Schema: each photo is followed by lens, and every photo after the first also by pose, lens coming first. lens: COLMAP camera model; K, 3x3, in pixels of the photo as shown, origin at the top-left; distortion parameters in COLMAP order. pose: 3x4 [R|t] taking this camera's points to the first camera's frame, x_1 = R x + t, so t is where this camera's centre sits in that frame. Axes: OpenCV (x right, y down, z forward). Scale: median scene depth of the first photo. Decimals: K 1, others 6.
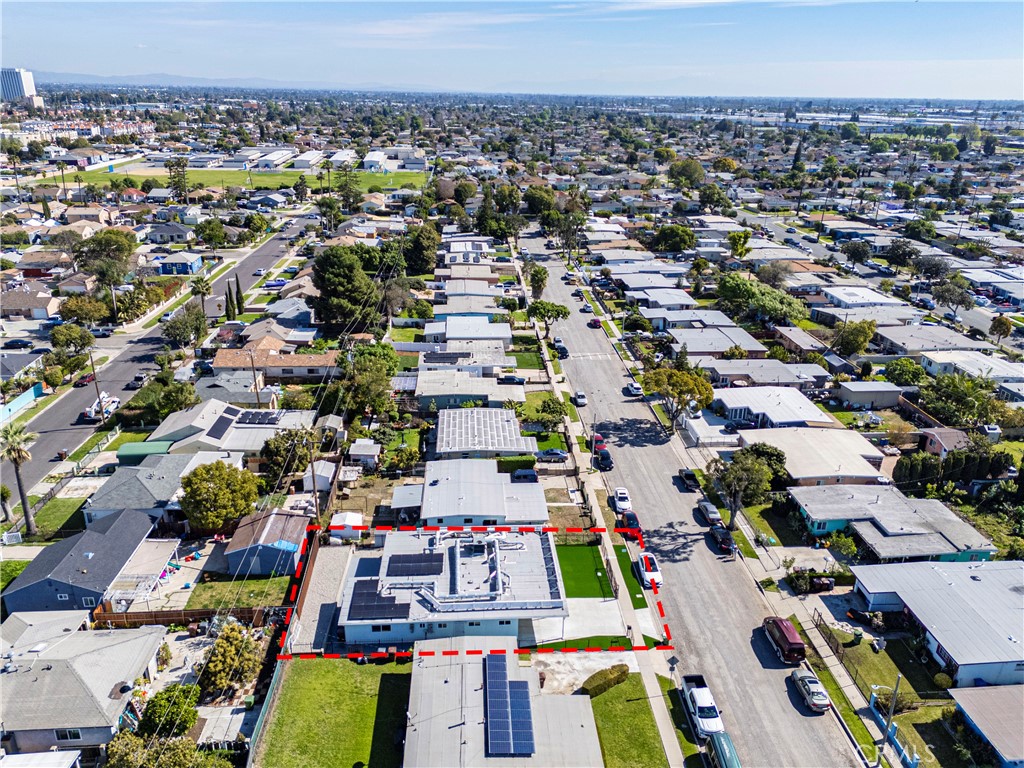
lens RADIAL K [[718.2, 0, 512.0], [0, 718.2, 384.0], [0, 0, 1]] dist [-0.002269, -0.000457]
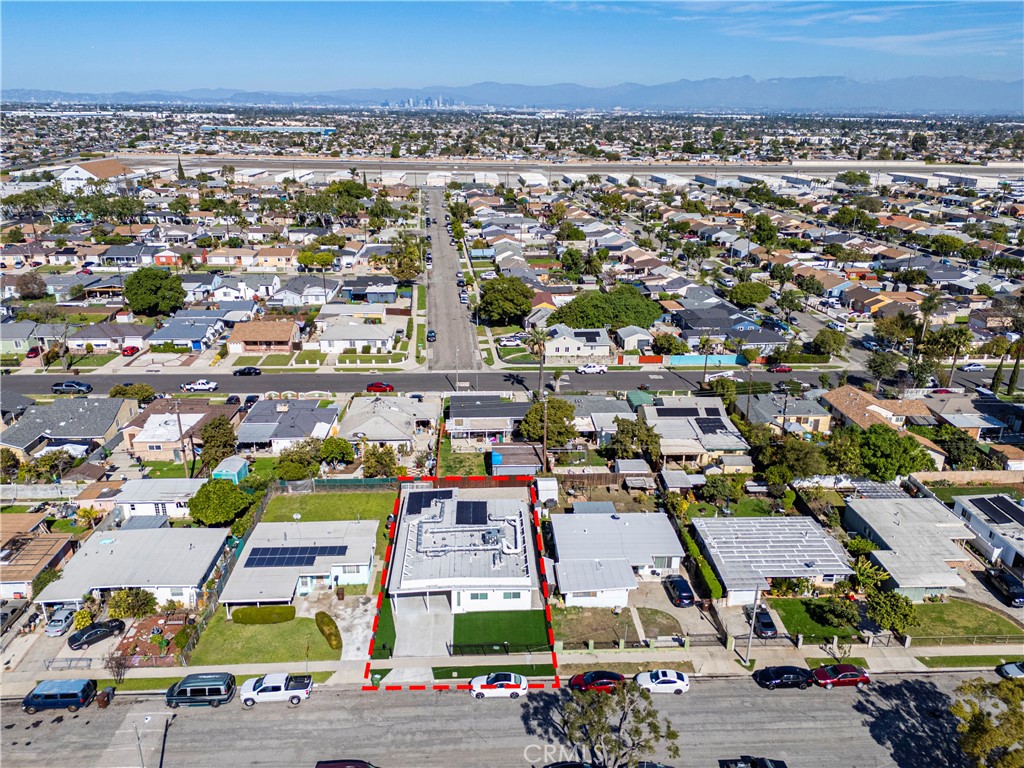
lens RADIAL K [[718.2, 0, 512.0], [0, 718.2, 384.0], [0, 0, 1]] dist [-0.002269, -0.000457]
pose [[-0.018854, 0.326663, -0.944953, 0.778173], [-0.363003, 0.878392, 0.310896, -0.280416], [0.931597, 0.348882, 0.102018, 0.736961]]
